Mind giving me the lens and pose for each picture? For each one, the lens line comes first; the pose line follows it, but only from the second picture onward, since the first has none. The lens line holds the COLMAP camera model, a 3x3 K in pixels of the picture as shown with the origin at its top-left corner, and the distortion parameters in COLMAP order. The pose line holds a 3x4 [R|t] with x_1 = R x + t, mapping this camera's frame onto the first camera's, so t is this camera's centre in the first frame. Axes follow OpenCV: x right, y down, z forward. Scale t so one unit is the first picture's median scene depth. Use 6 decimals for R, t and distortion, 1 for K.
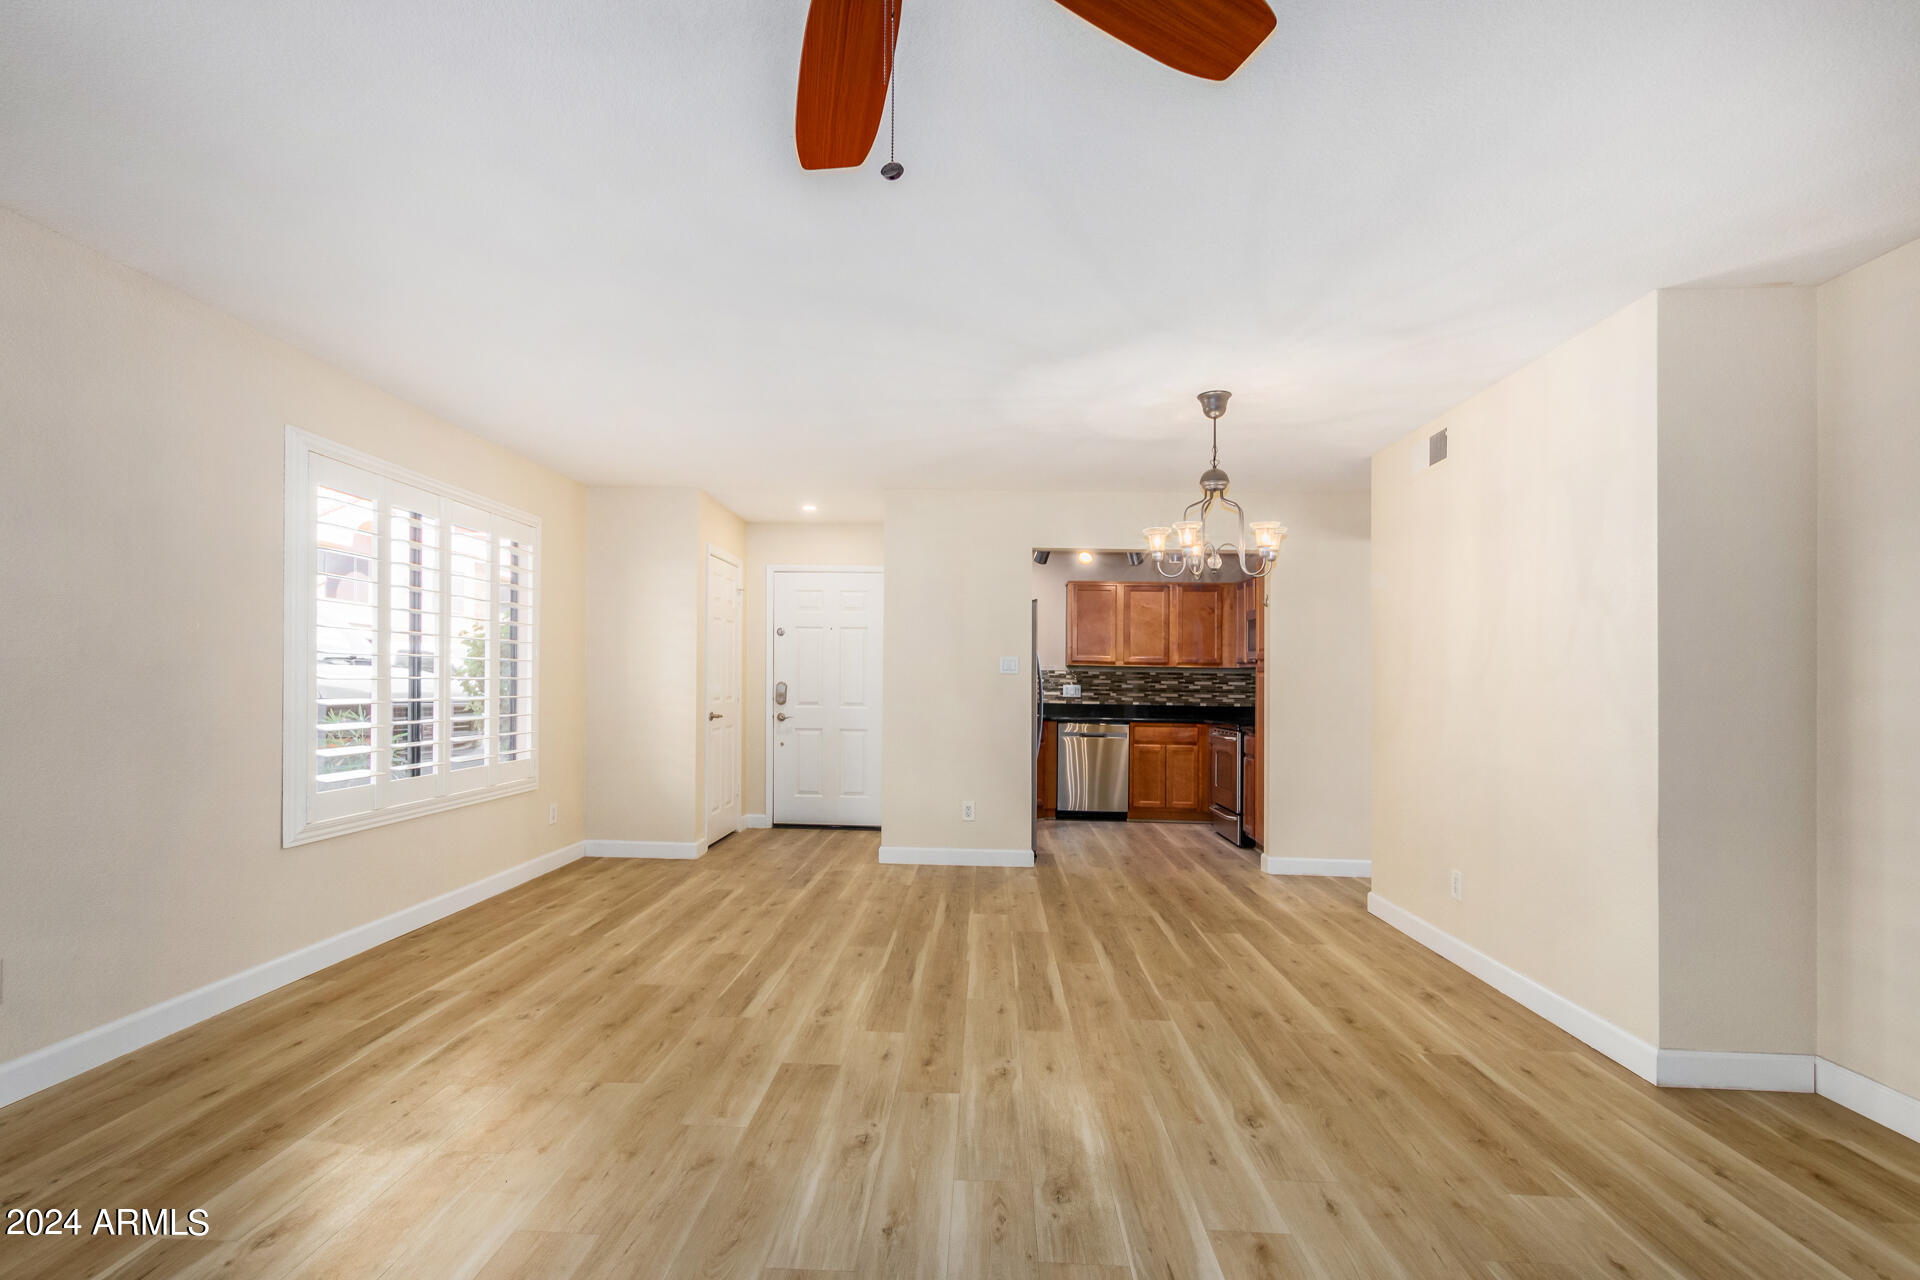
lens RADIAL K [[911.8, 0, 947.2], [0, 911.8, 700.7], [0, 0, 1]] dist [0.008966, -0.003680]
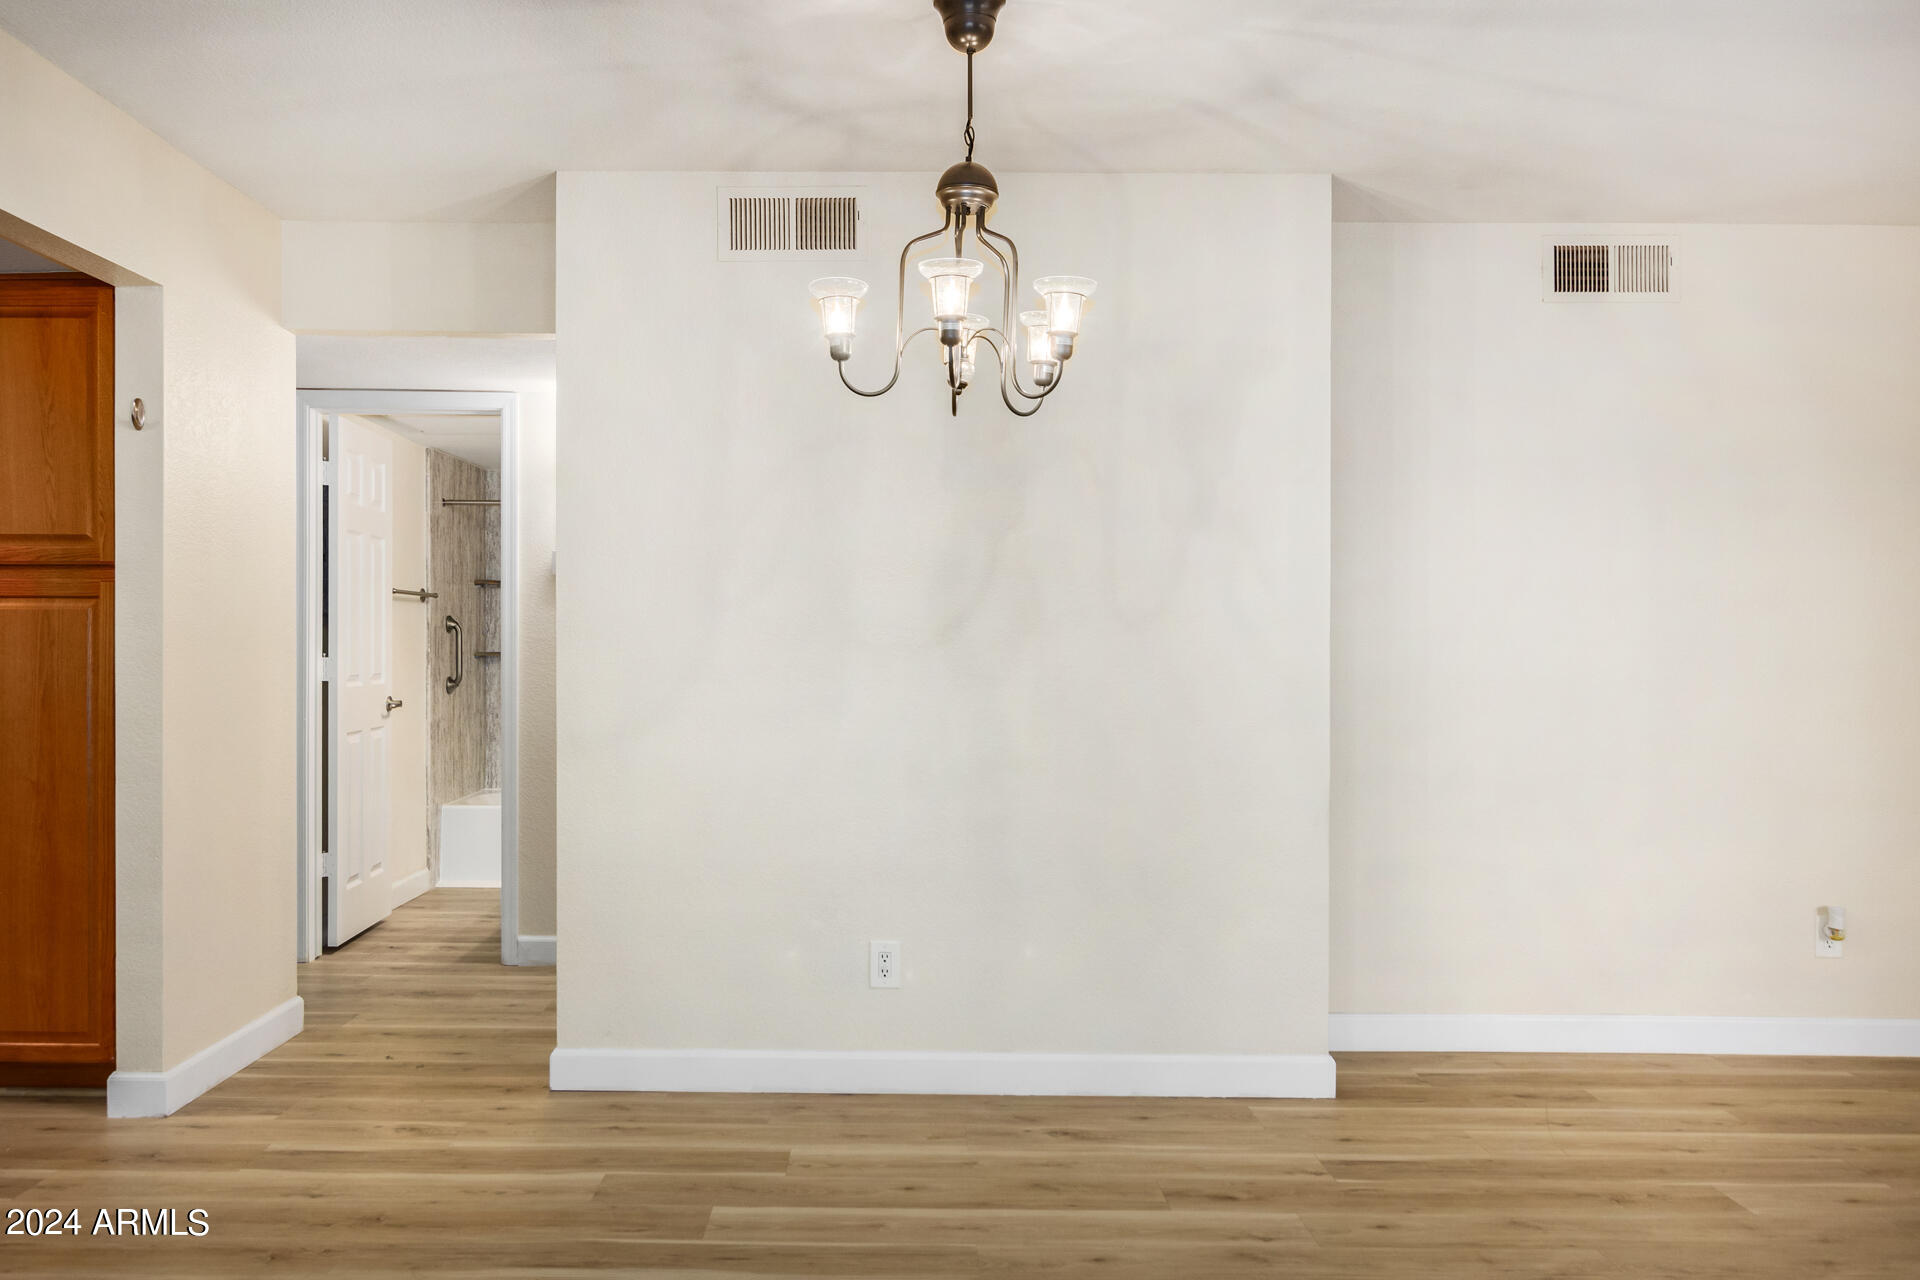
lens RADIAL K [[1508.7, 0, 886.3], [0, 1508.7, 662.0], [0, 0, 1]] dist [-0.016359, 0.018511]
pose [[-0.038405, -0.035838, 0.998619, -0.464045], [0.009558, 0.999298, 0.036230, -0.041091], [-0.999217, 0.010936, -0.038035, 1.068495]]
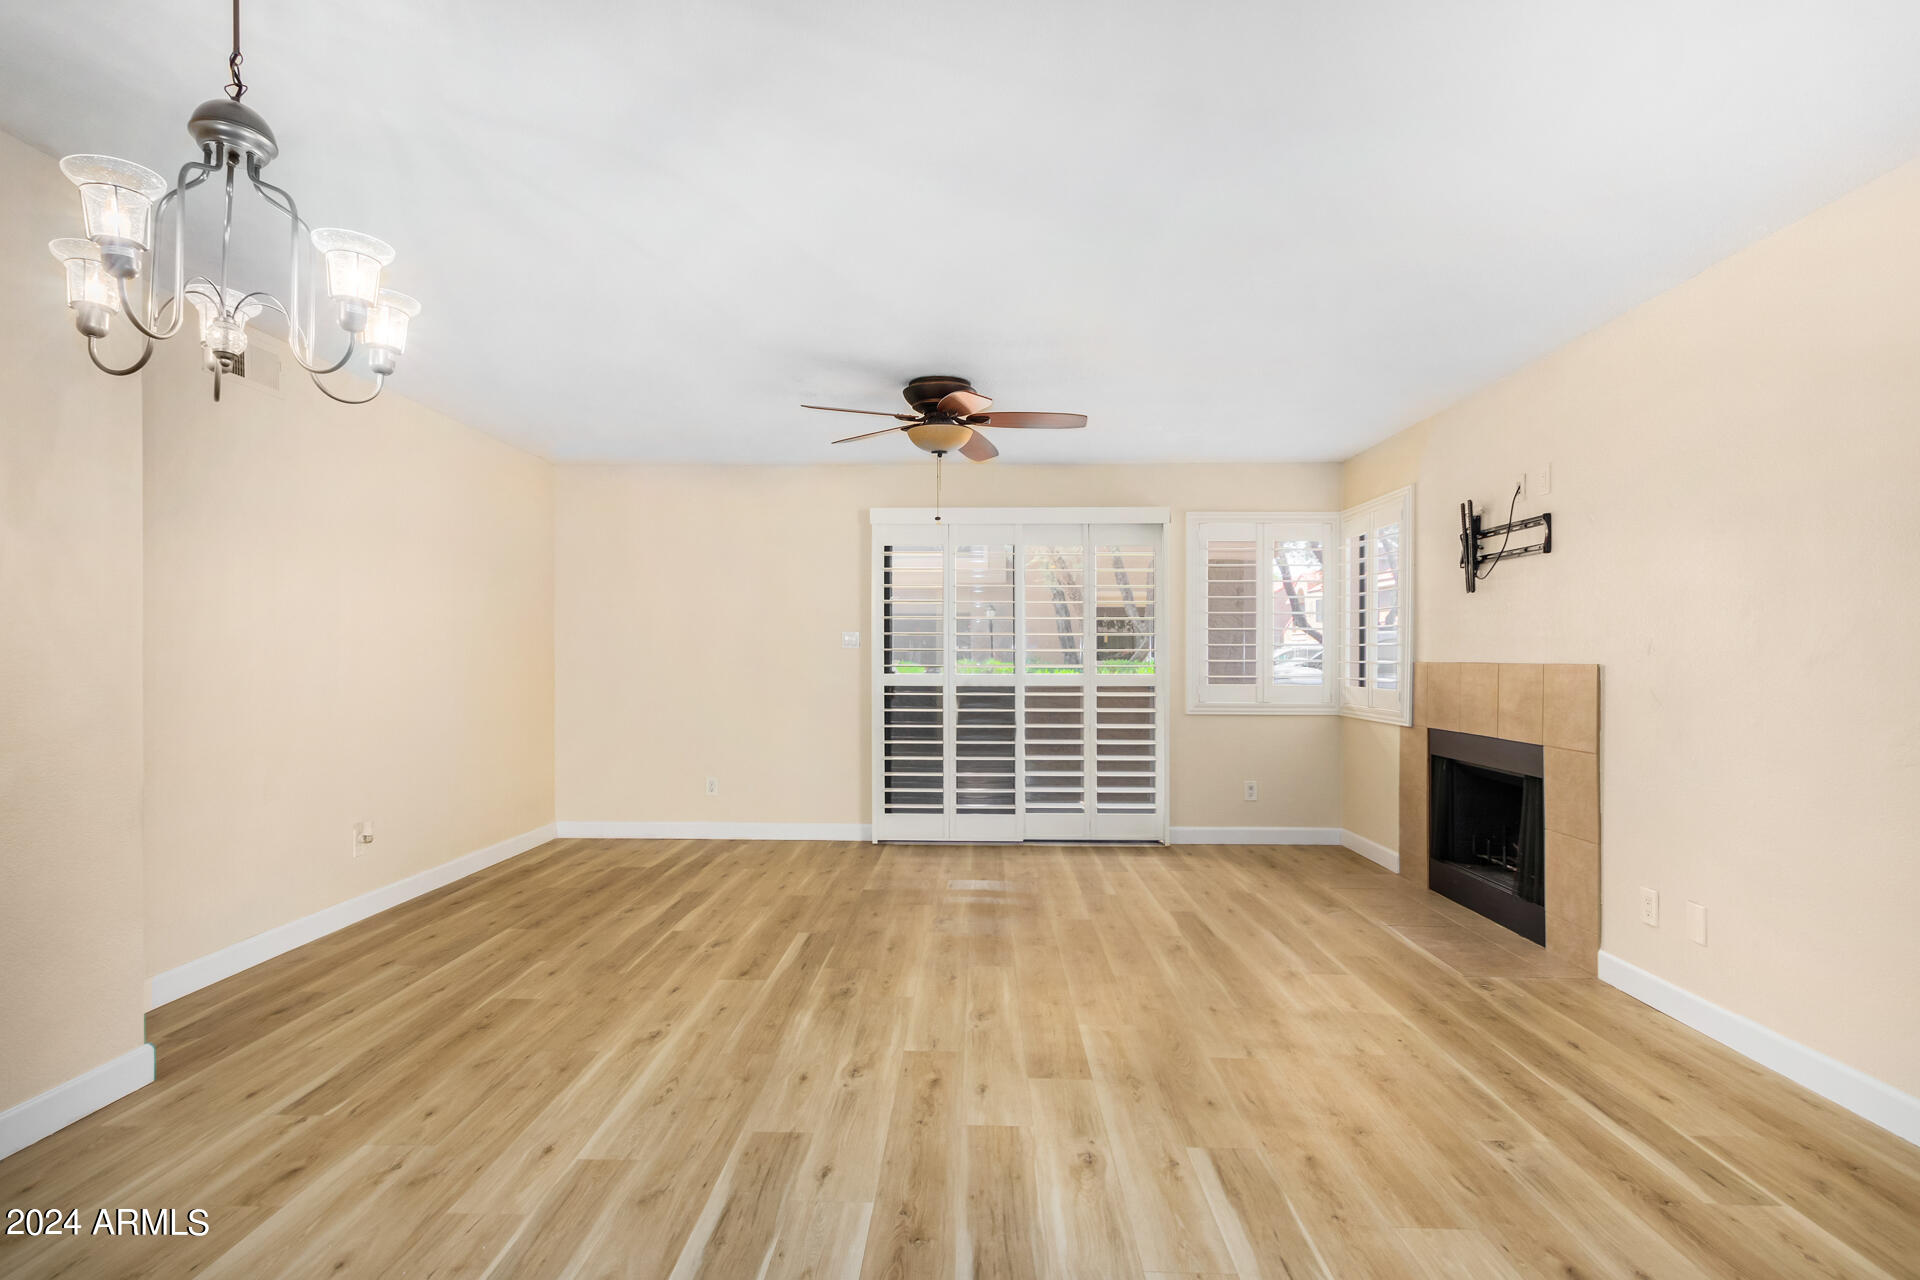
lens RADIAL K [[964.8, 0, 950.4], [0, 964.8, 658.6], [0, 0, 1]] dist [0.000533, 0.002199]
pose [[-0.999674, -0.020696, -0.014934, -0.009964], [-0.021070, 0.999457, 0.025332, -0.037343], [0.014402, 0.025639, -0.999568, 1.427415]]
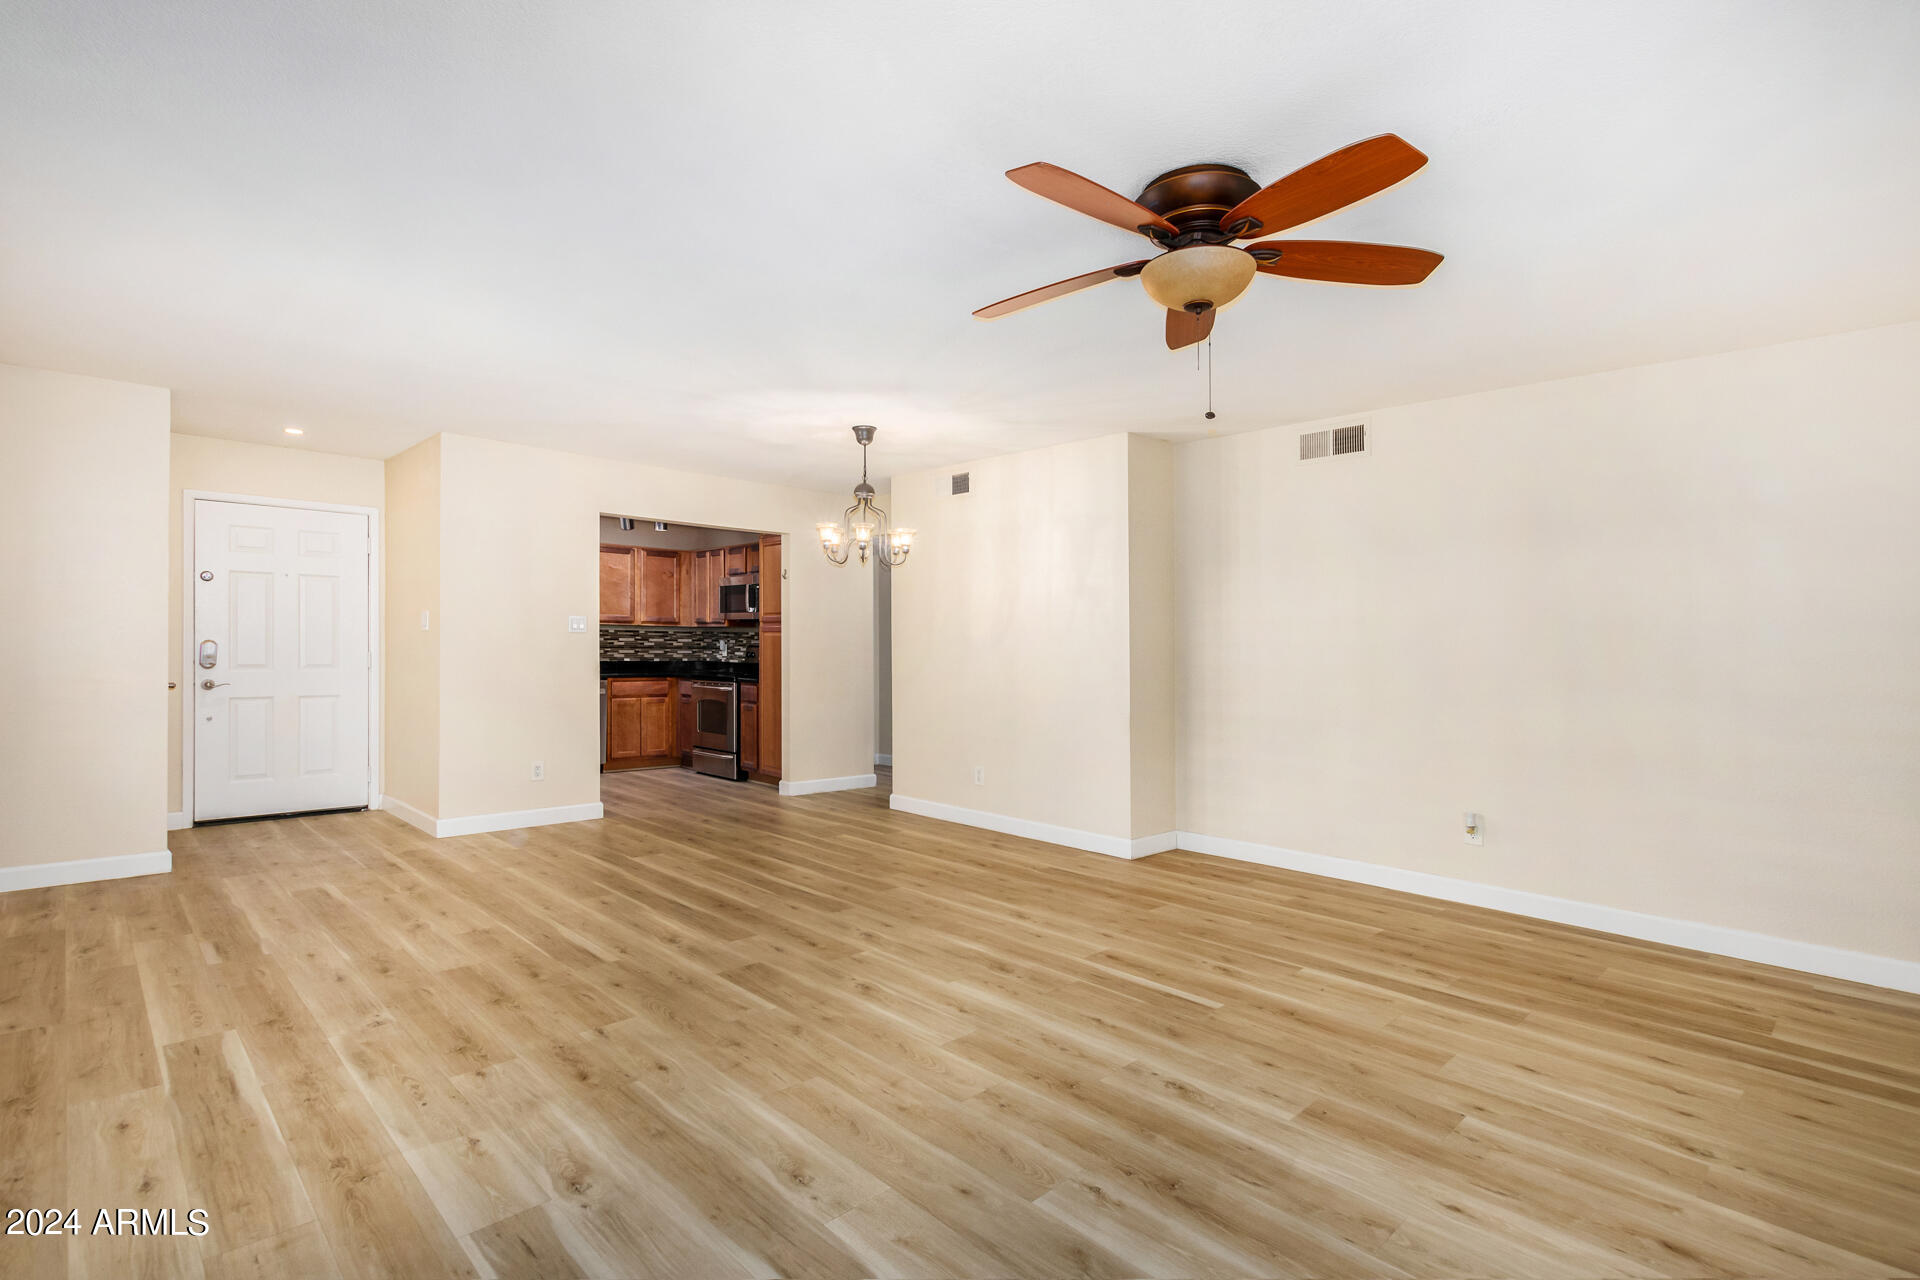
lens RADIAL K [[911.8, 0, 951.3], [0, 911.8, 655.2], [0, 0, 1]] dist [0.008966, -0.003680]
pose [[0.689892, -0.013107, 0.723793, -0.587991], [0.012147, 0.999905, 0.006529, -0.009007], [-0.723810, 0.004288, 0.689986, -0.014836]]
